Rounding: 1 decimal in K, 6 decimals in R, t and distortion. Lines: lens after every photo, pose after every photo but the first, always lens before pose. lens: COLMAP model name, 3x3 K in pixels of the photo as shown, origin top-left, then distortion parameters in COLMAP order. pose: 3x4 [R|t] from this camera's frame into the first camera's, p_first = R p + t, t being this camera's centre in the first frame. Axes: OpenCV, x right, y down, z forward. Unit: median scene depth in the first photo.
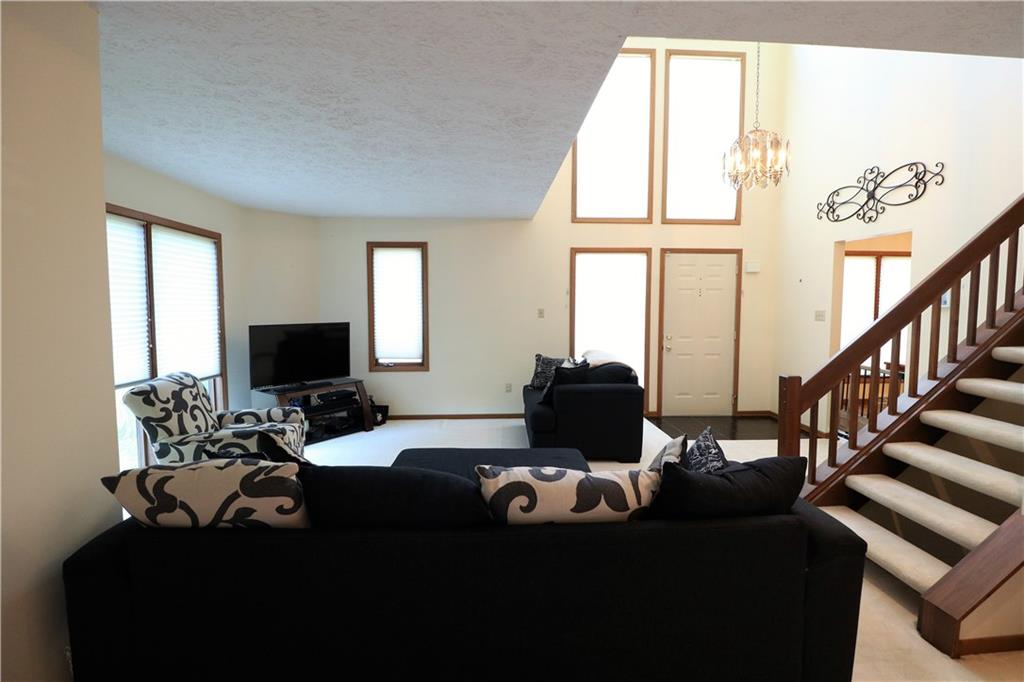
lens RADIAL K [[472.8, 0, 519.1], [0, 472.8, 333.5], [0, 0, 1]] dist [0.001090, -0.014033]
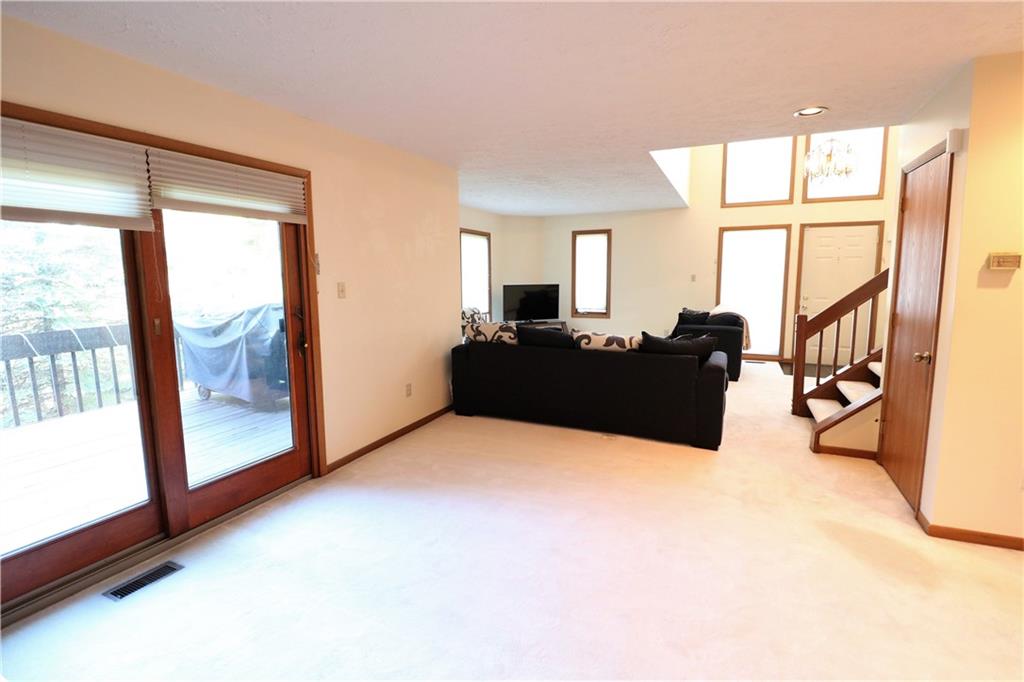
lens RADIAL K [[474.0, 0, 516.9], [0, 474.0, 336.6], [0, 0, 1]] dist [0.000257, -0.013615]
pose [[0.880929, 0.054444, -0.470107, 0.275815], [-0.021860, 0.996982, 0.074498, 0.036699], [0.472744, -0.055351, 0.879460, -0.474857]]
